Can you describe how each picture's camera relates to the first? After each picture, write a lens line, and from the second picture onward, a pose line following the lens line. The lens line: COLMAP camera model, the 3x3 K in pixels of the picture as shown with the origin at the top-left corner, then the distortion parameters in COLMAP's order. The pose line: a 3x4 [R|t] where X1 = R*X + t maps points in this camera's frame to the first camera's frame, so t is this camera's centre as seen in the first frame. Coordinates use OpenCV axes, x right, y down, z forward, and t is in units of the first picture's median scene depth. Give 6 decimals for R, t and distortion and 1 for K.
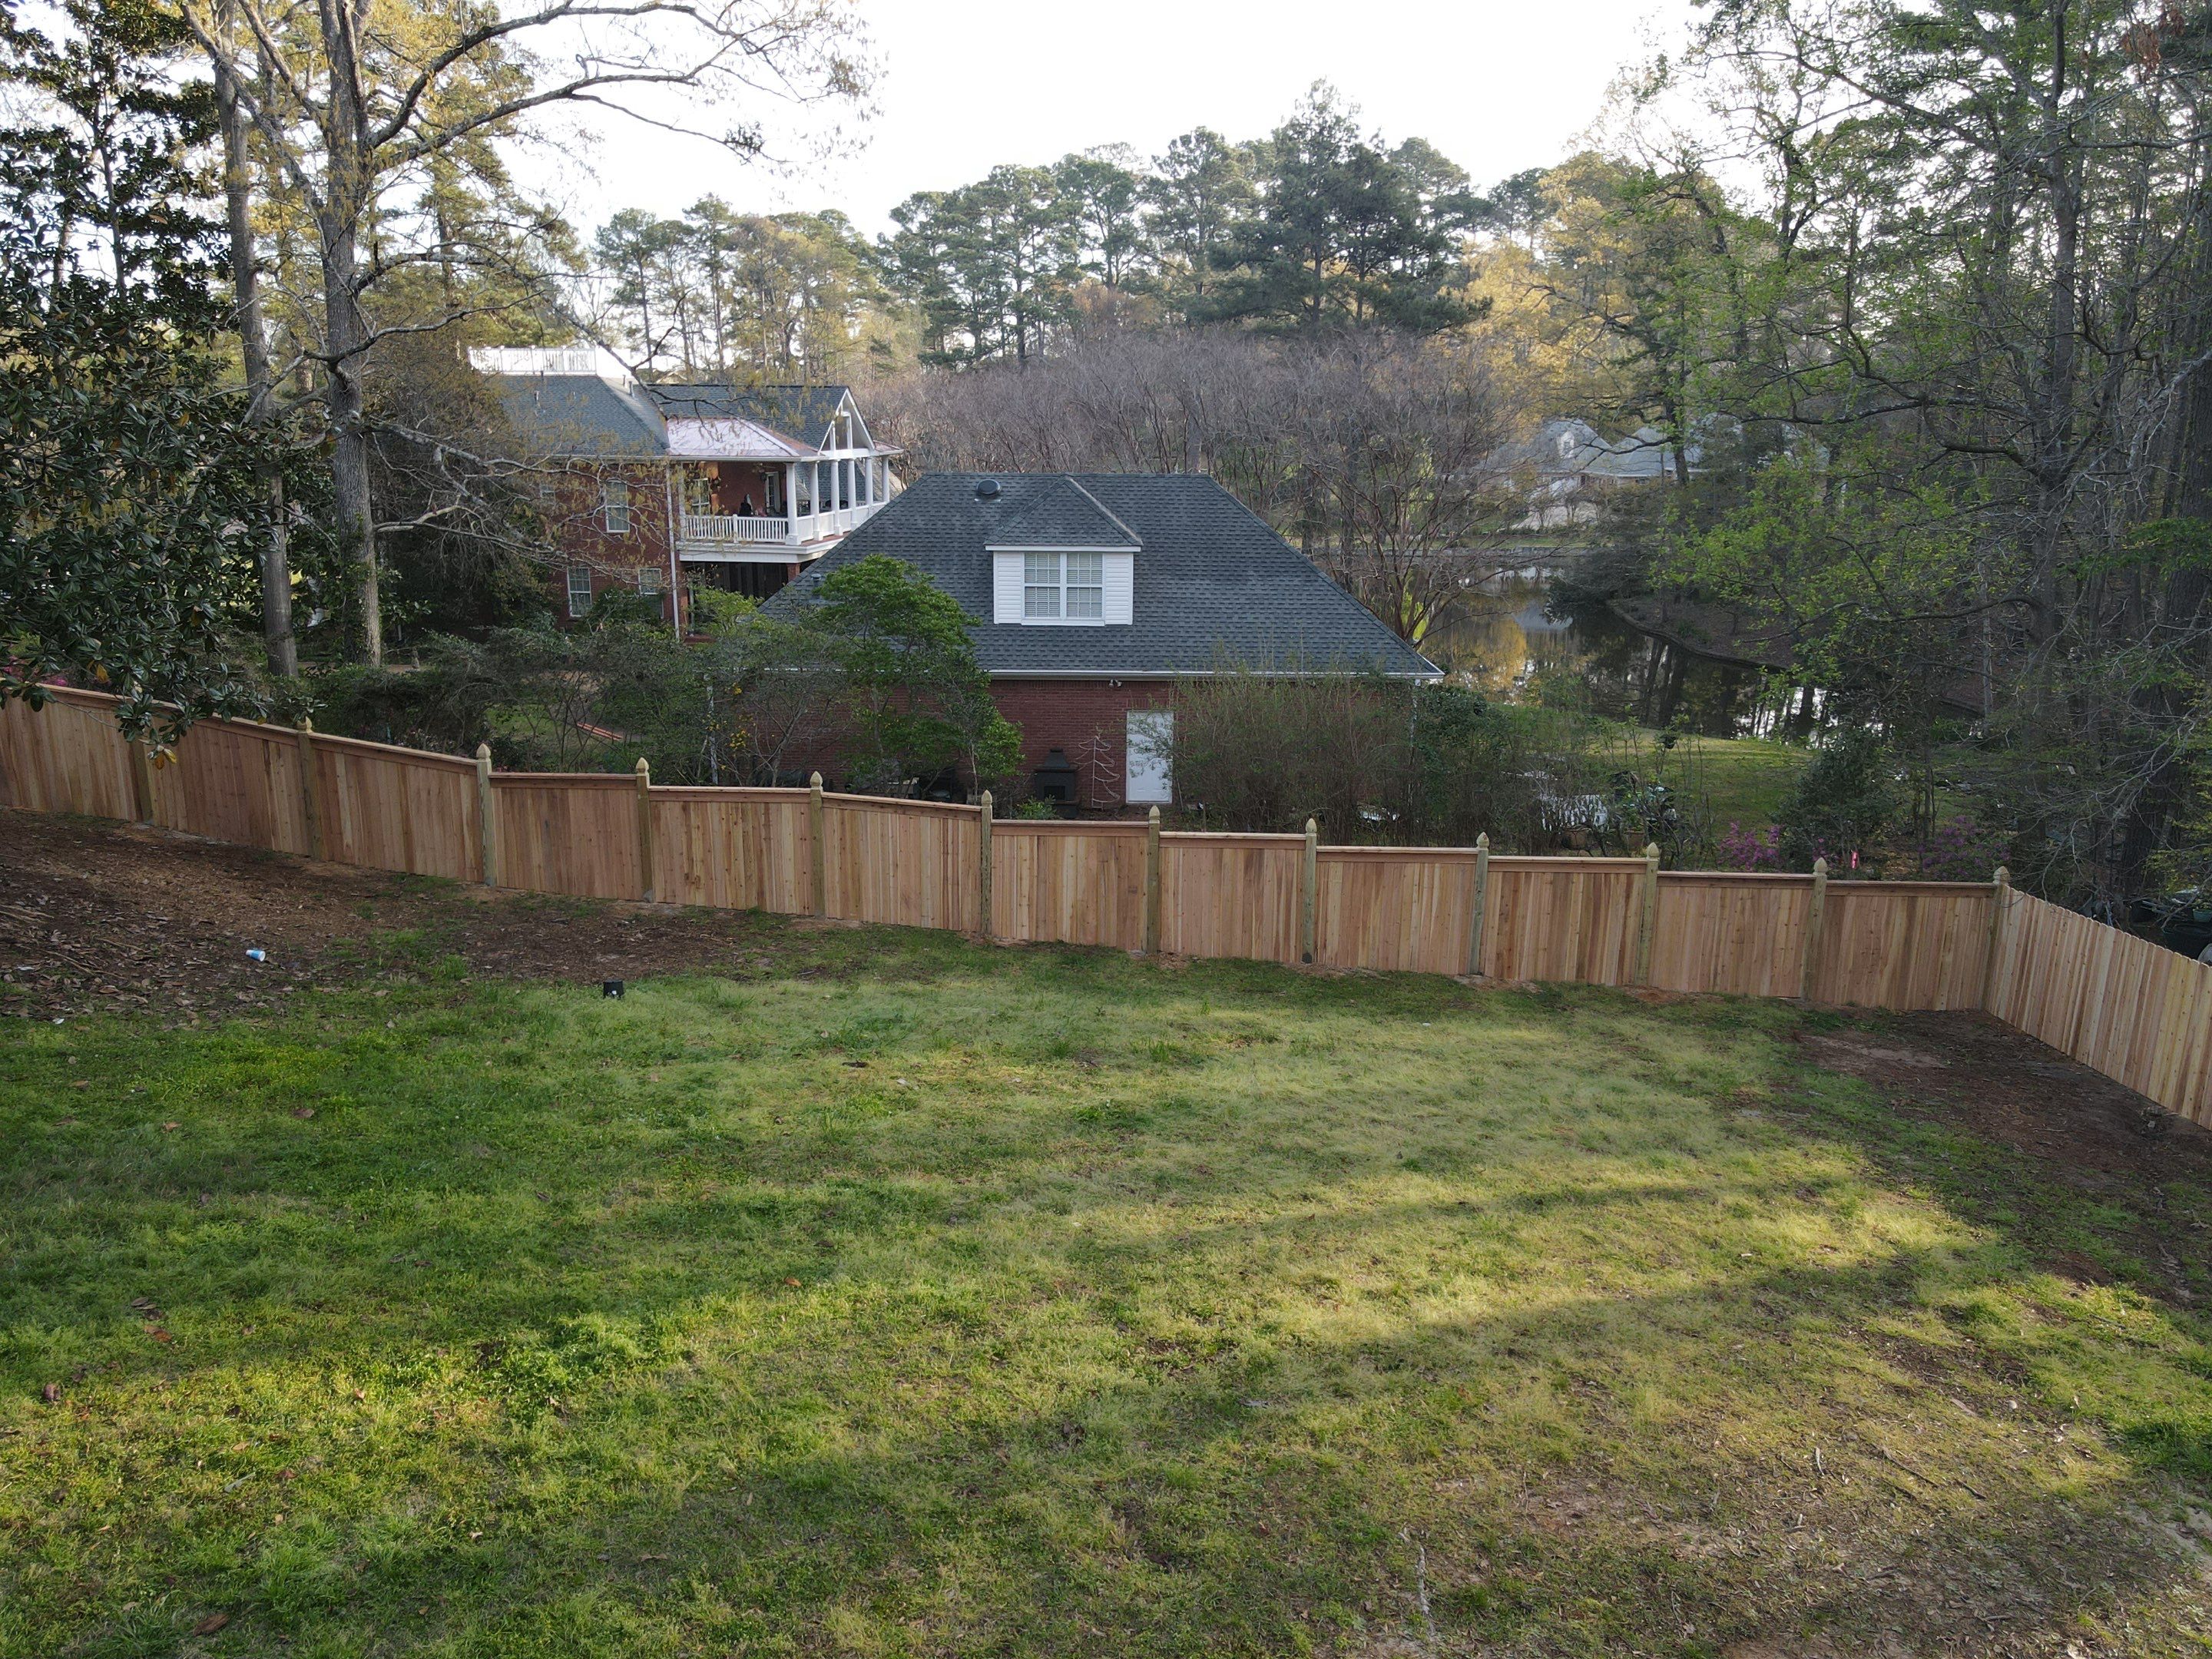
lens RADIAL K [[1593.5, 0, 1103.3], [0, 1593.5, 830.0], [0, 0, 1]] dist [-0.001706, 0.022340]
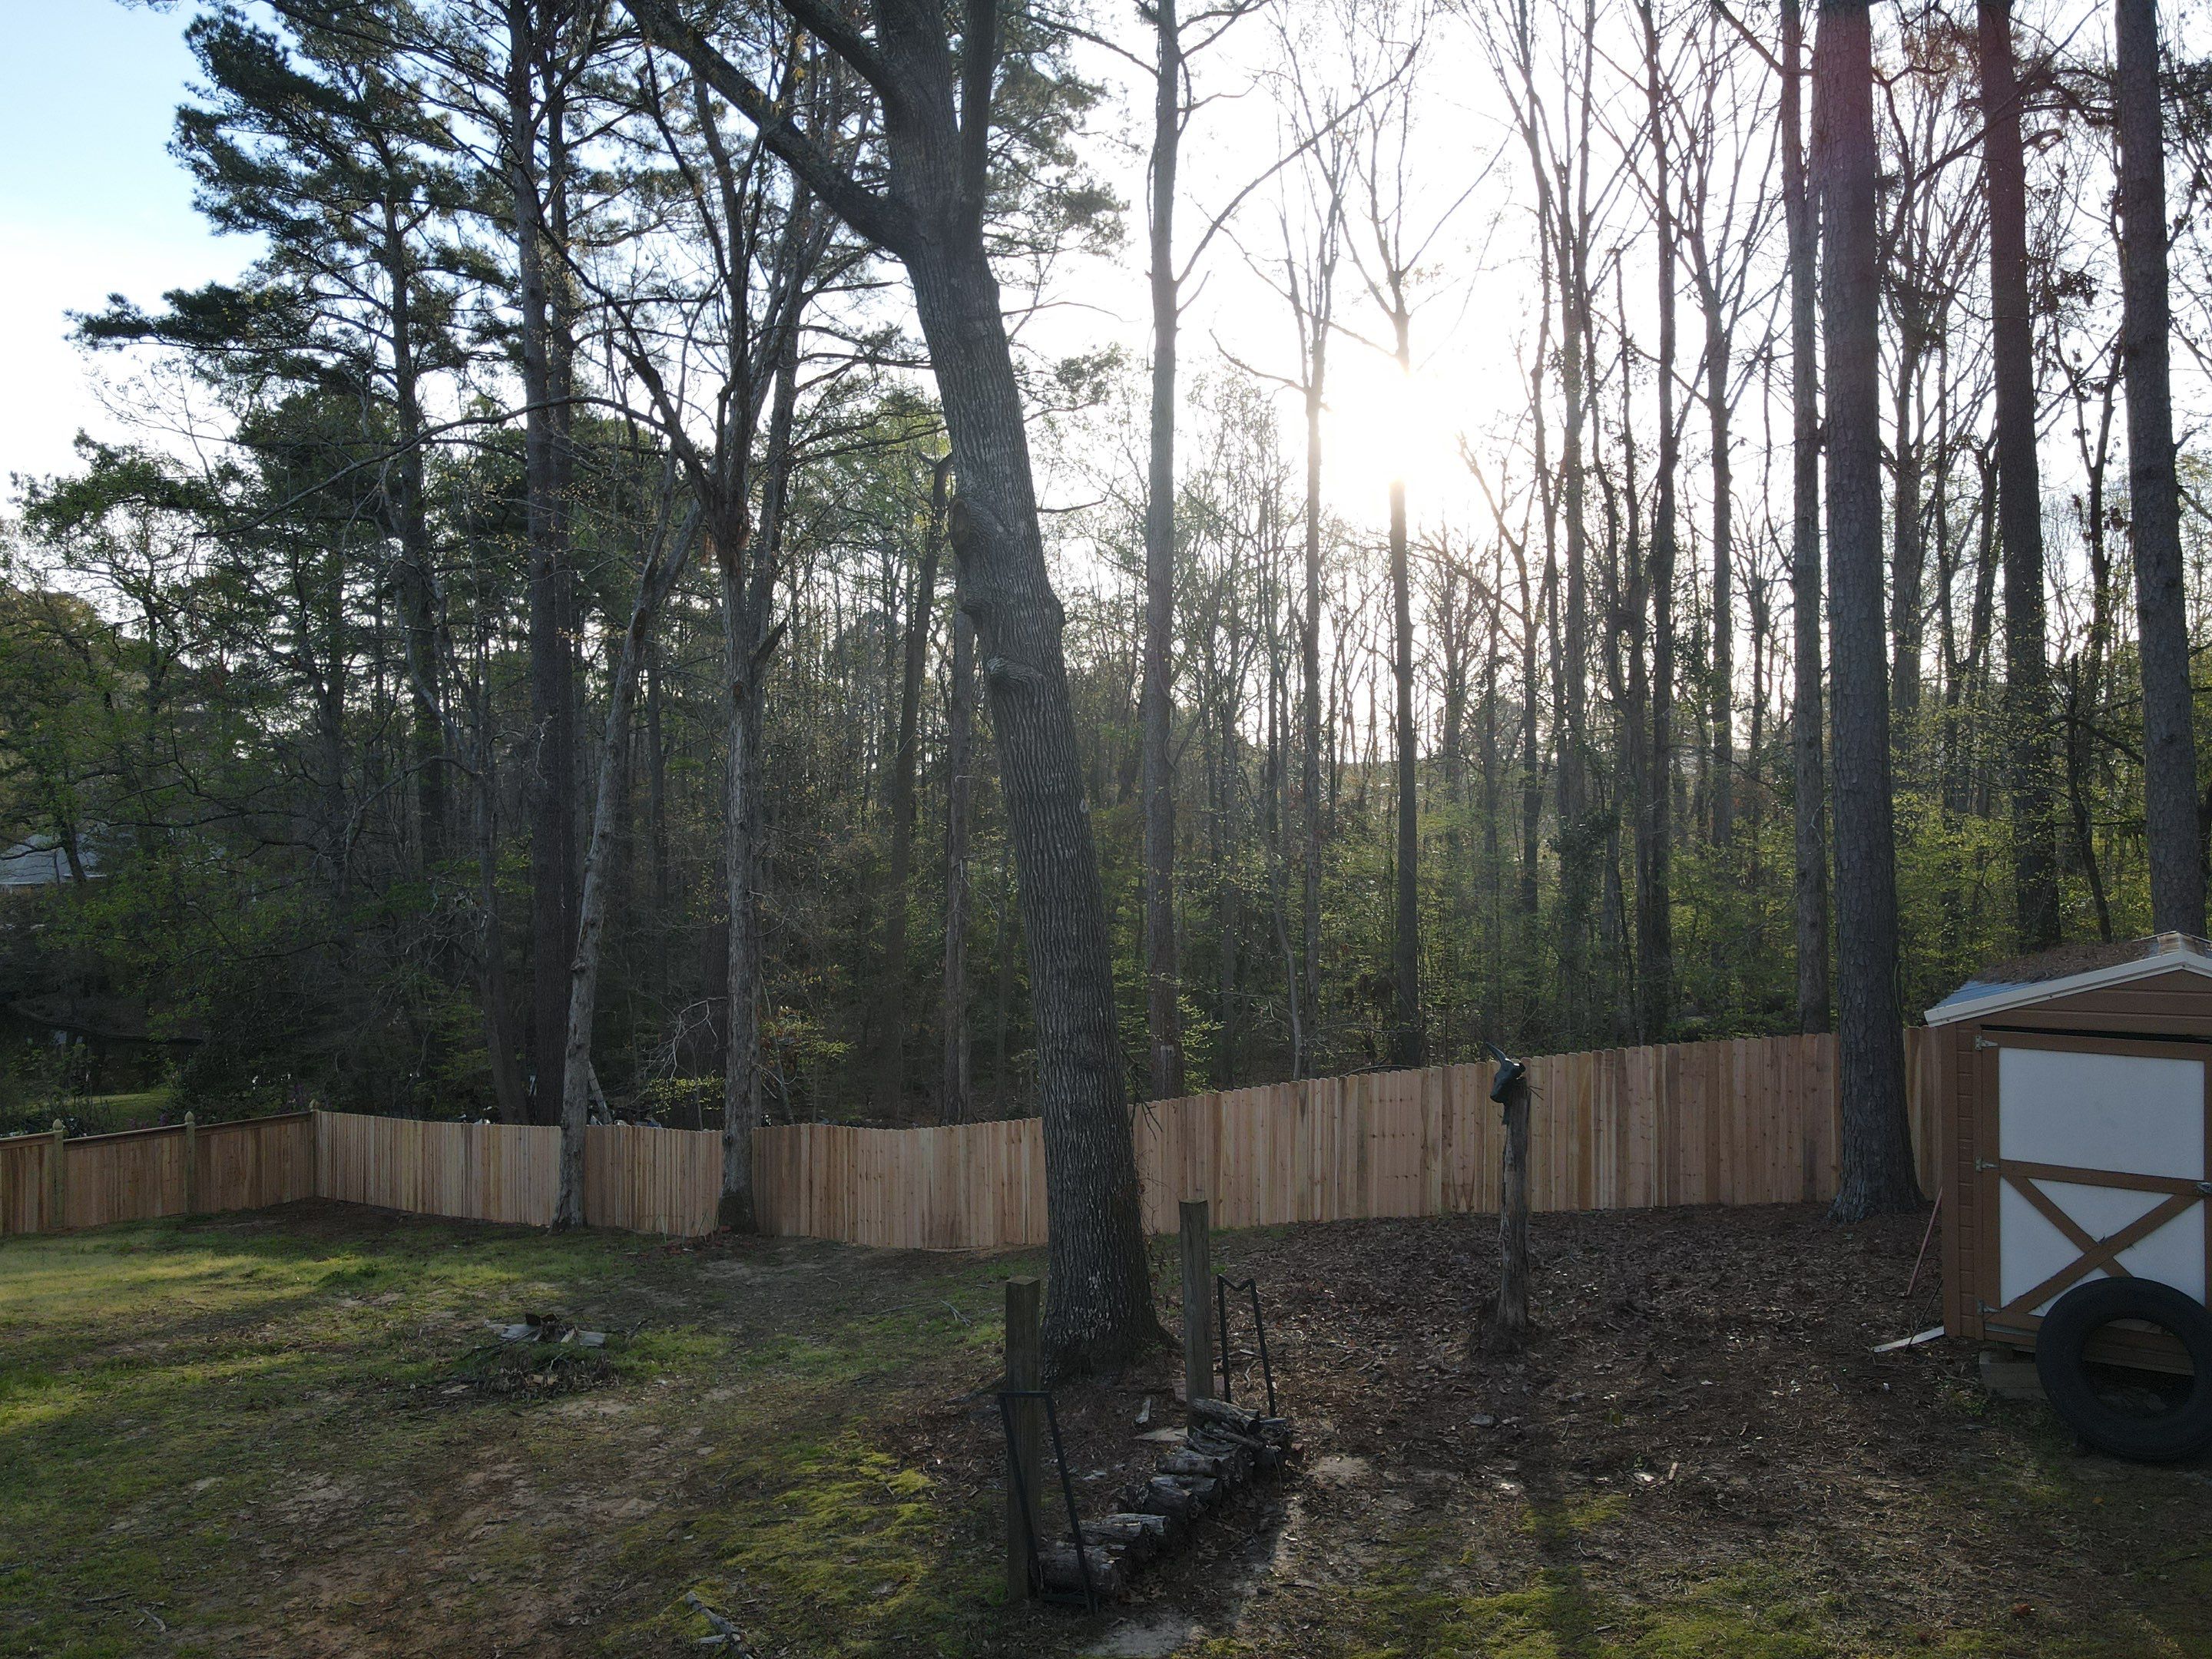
lens RADIAL K [[1593.5, 0, 1103.3], [0, 1593.5, 830.0], [0, 0, 1]] dist [-0.001706, 0.022340]
pose [[0.618410, -0.015489, 0.785703, -0.181884], [0.208330, 0.967265, -0.144904, 0.155861], [-0.757739, 0.253296, 0.601393, -0.591336]]
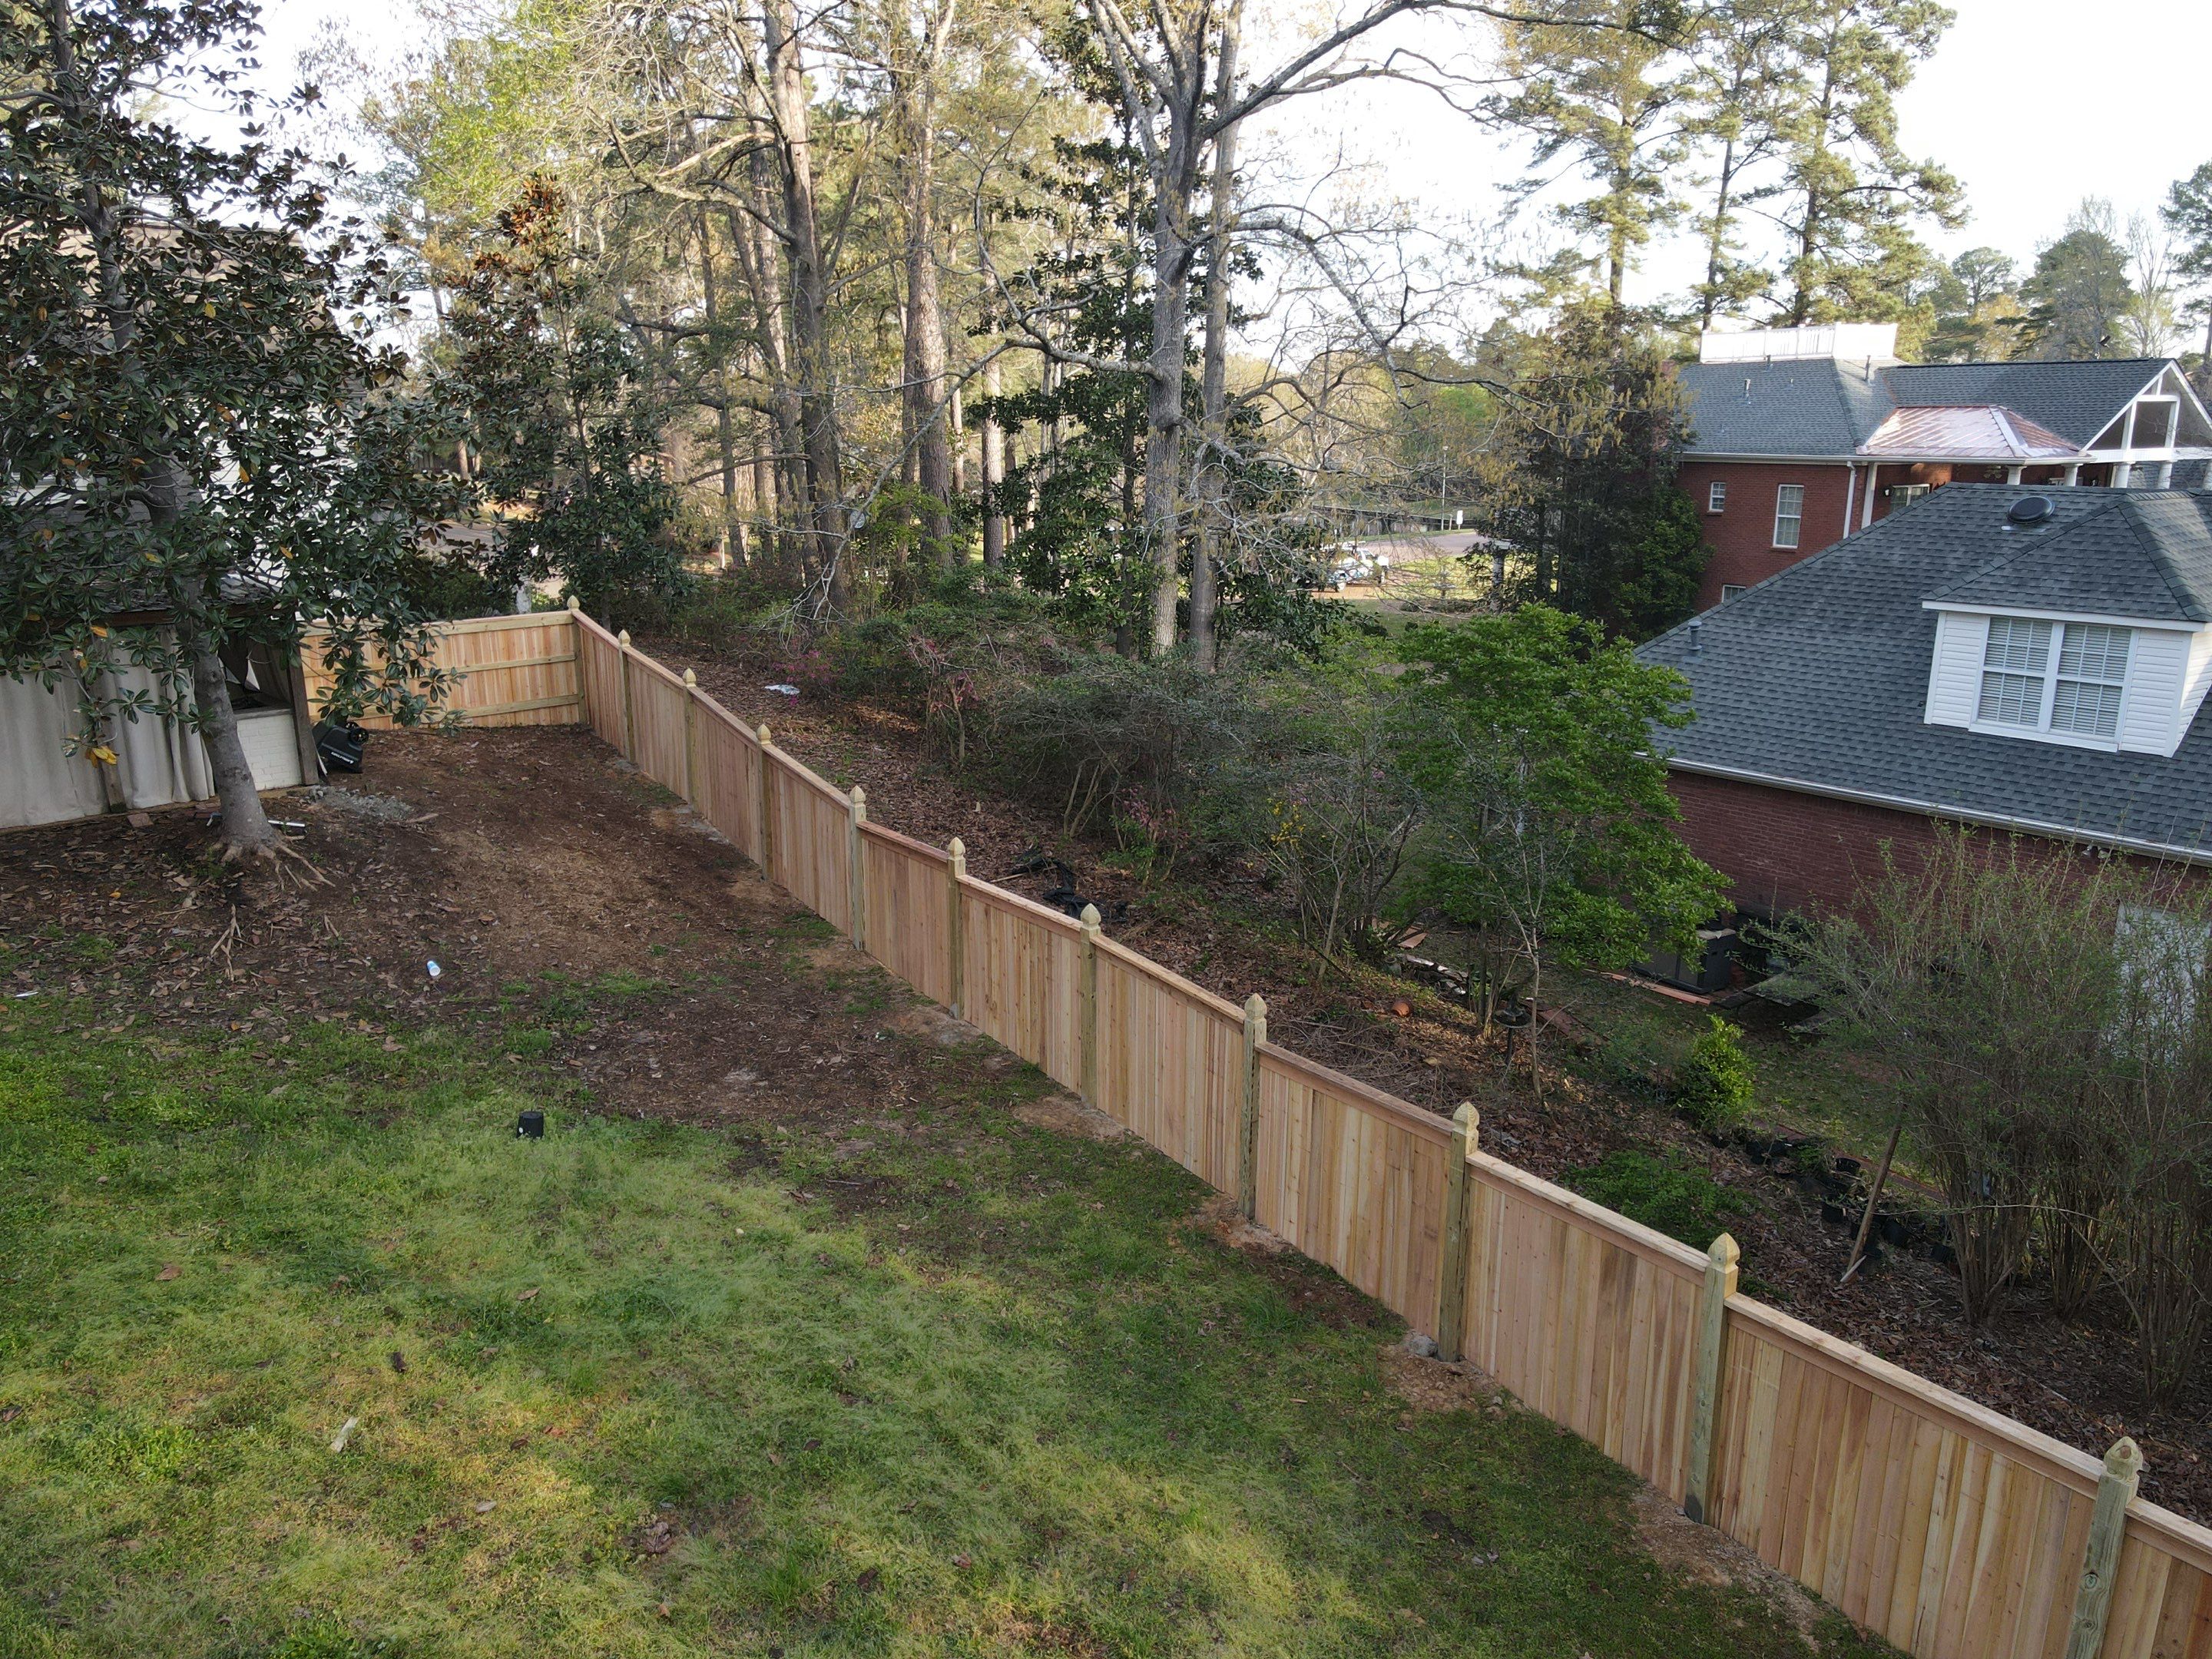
lens RADIAL K [[1593.5, 0, 1103.3], [0, 1593.5, 830.0], [0, 0, 1]] dist [-0.001706, 0.022340]
pose [[0.623023, 0.188073, -0.759257, 0.340337], [-0.186064, 0.978436, 0.089687, -0.128737], [0.759751, 0.085393, 0.644582, 0.524422]]
